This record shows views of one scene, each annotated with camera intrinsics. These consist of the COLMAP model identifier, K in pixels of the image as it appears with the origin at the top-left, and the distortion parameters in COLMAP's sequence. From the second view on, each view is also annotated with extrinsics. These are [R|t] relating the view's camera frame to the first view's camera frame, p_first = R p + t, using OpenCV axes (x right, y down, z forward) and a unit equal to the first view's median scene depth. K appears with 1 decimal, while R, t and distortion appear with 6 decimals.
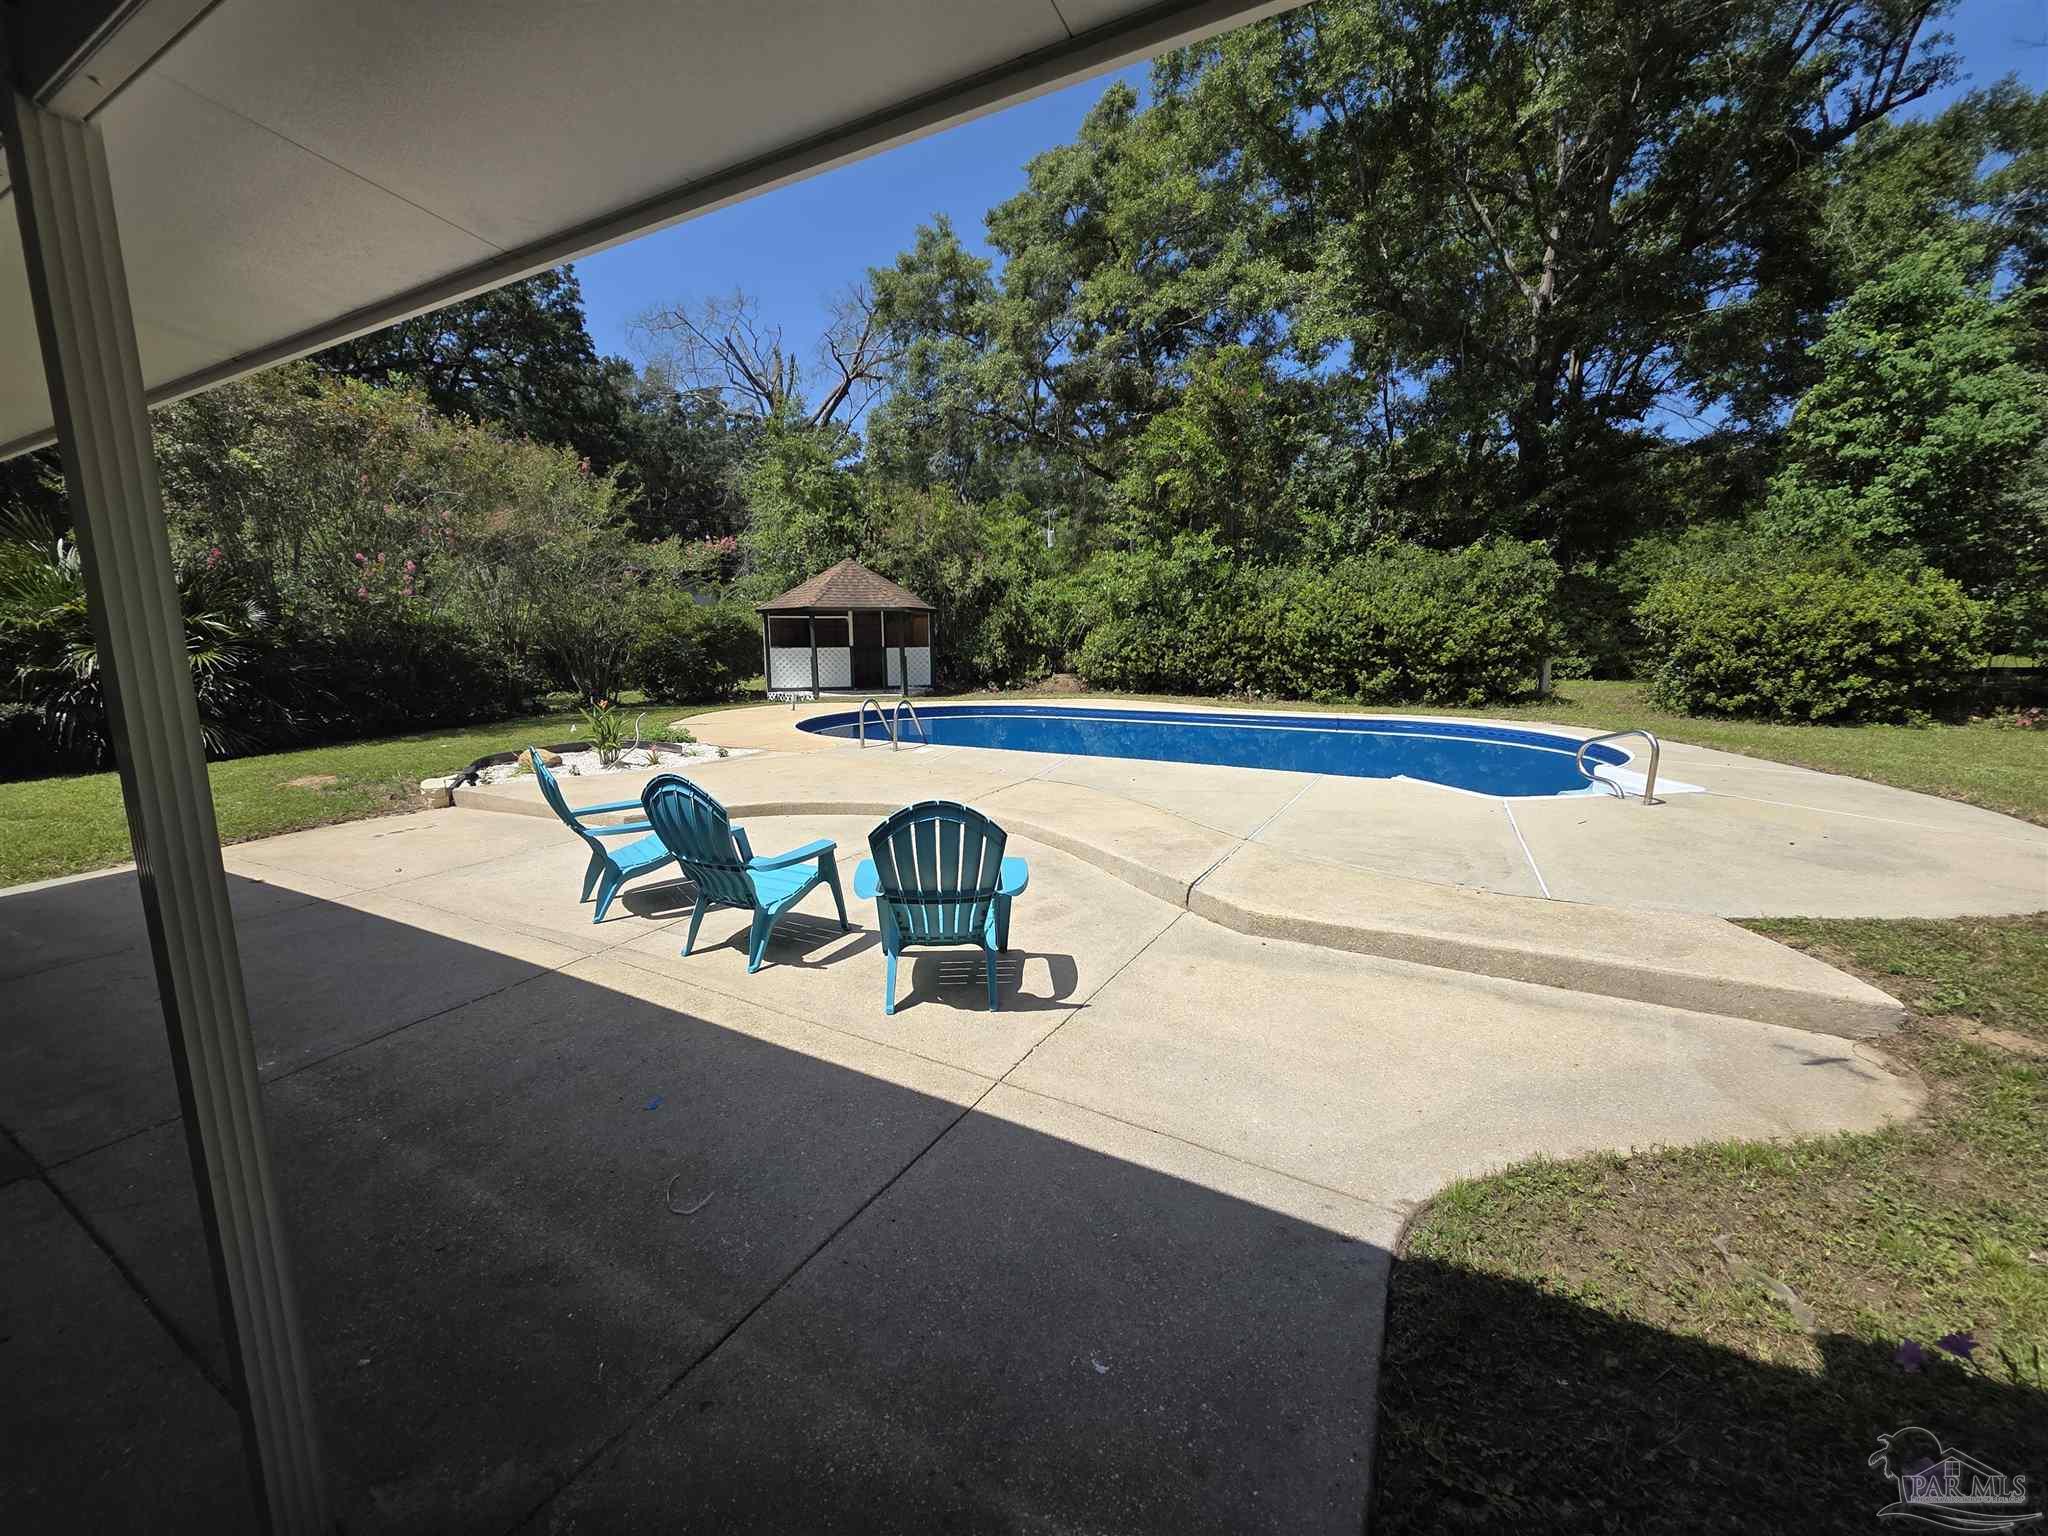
lens RADIAL K [[816.6, 0, 1024.2], [0, 816.6, 760.0], [0, 0, 1]] dist [0.003196, -0.000360]
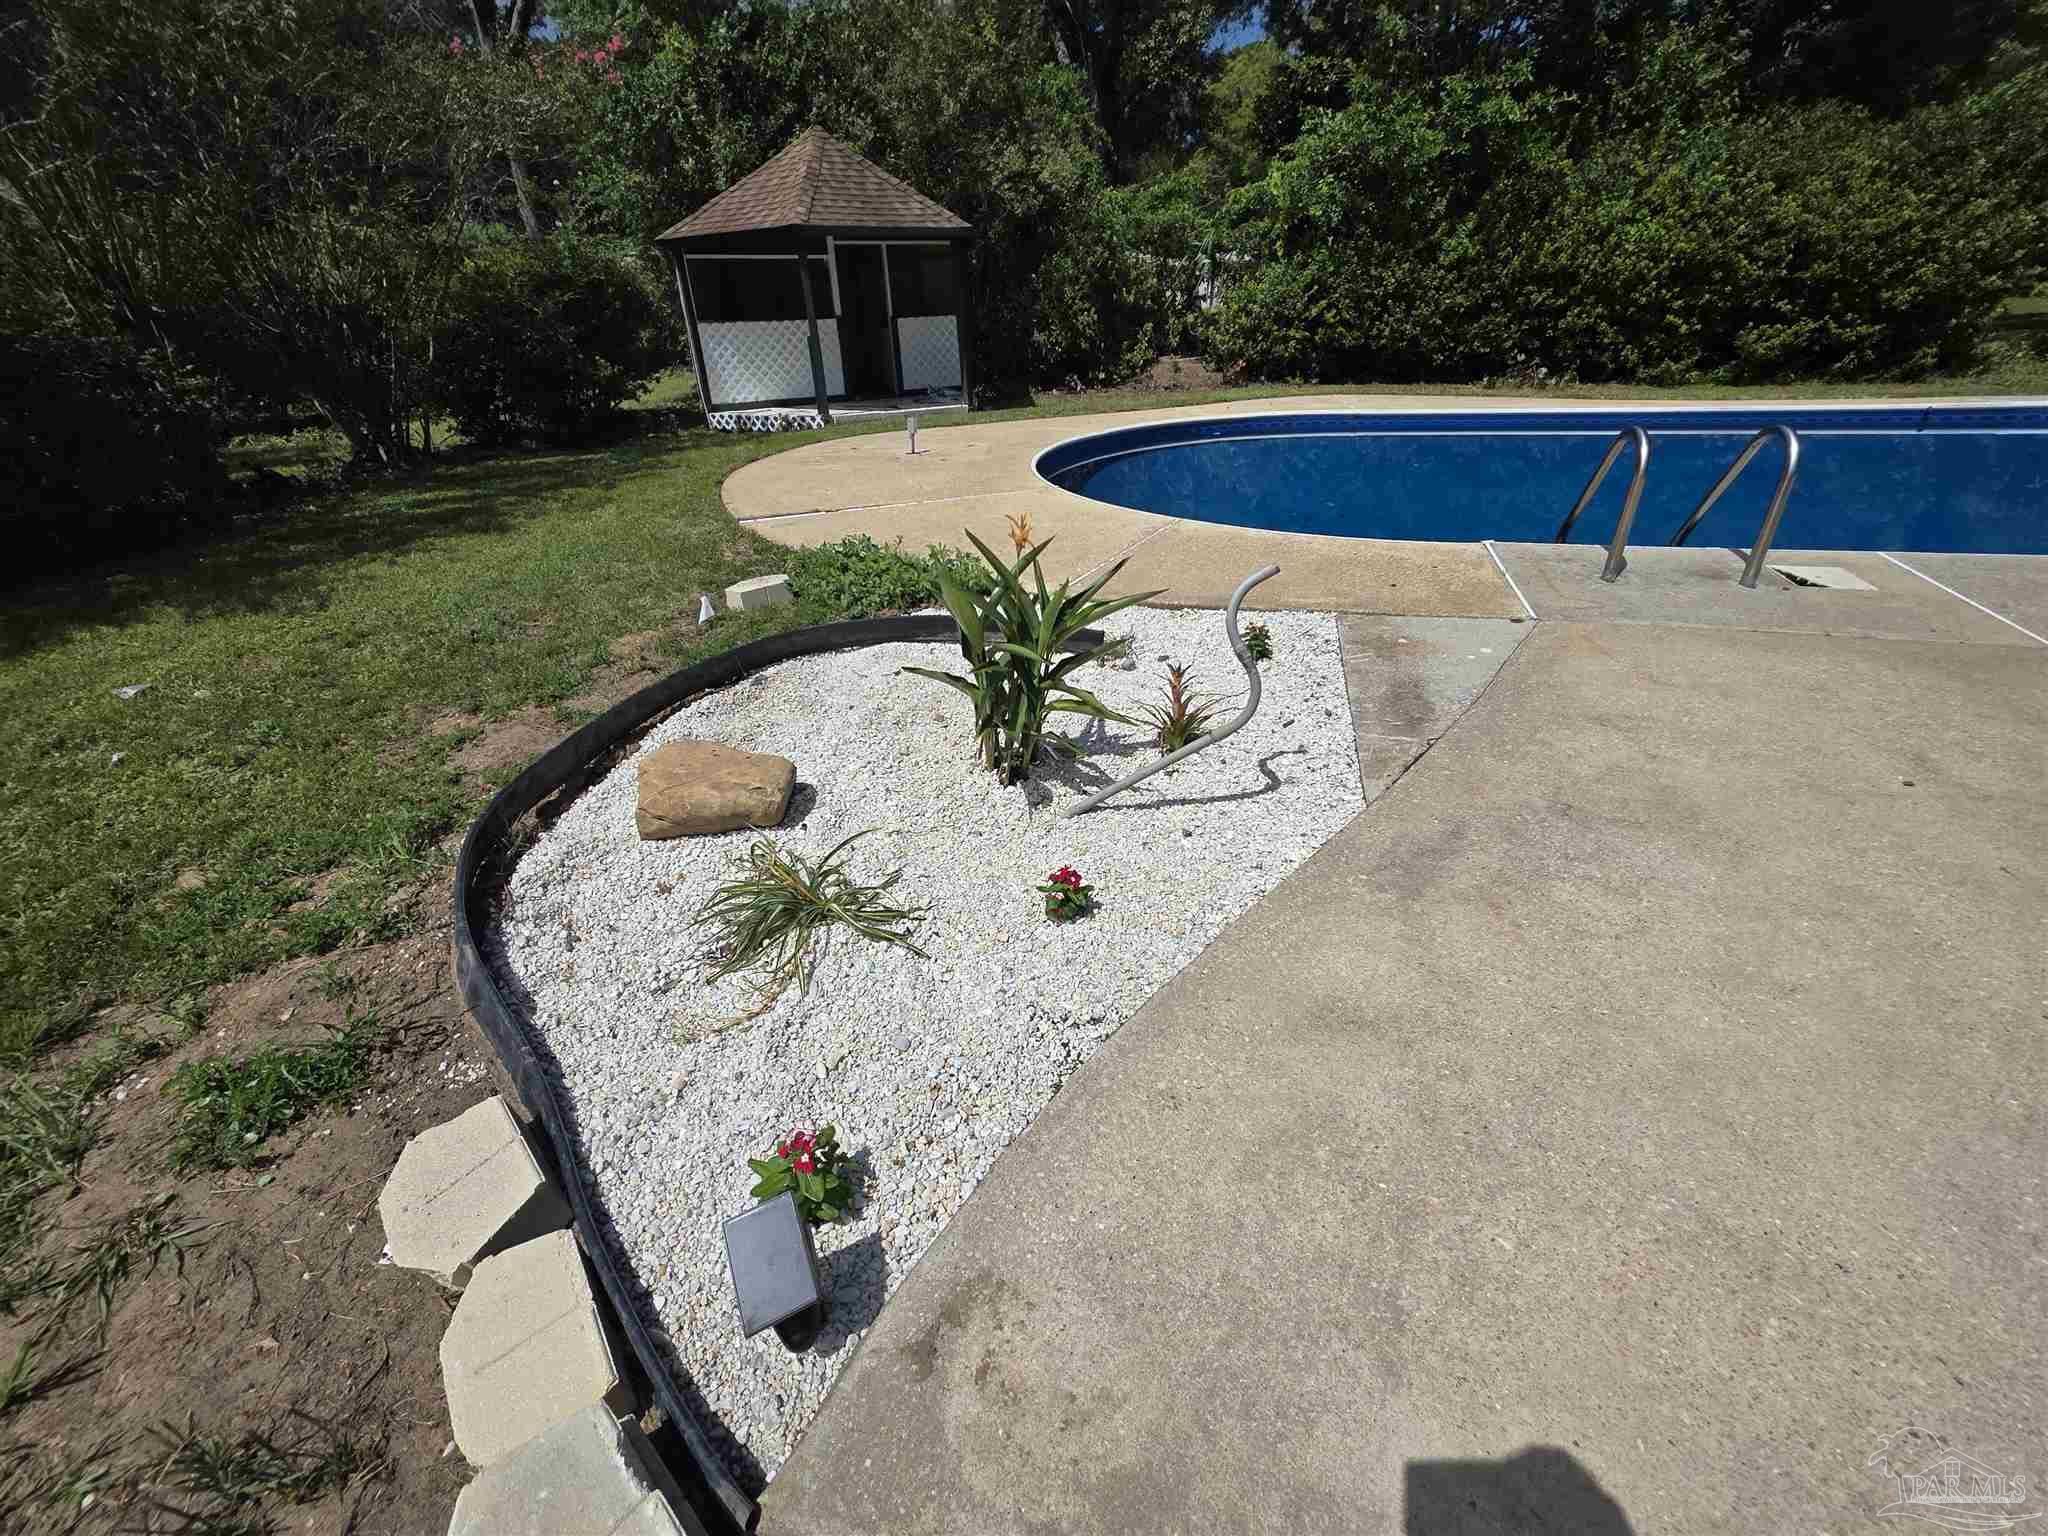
lens RADIAL K [[816.6, 0, 1024.2], [0, 816.6, 760.0], [0, 0, 1]] dist [0.003196, -0.000360]
pose [[0.960312, -0.155415, 0.231616, -0.289351], [0.068061, 0.935848, 0.345769, -0.042895], [-0.270496, -0.316283, 0.909284, 0.388351]]
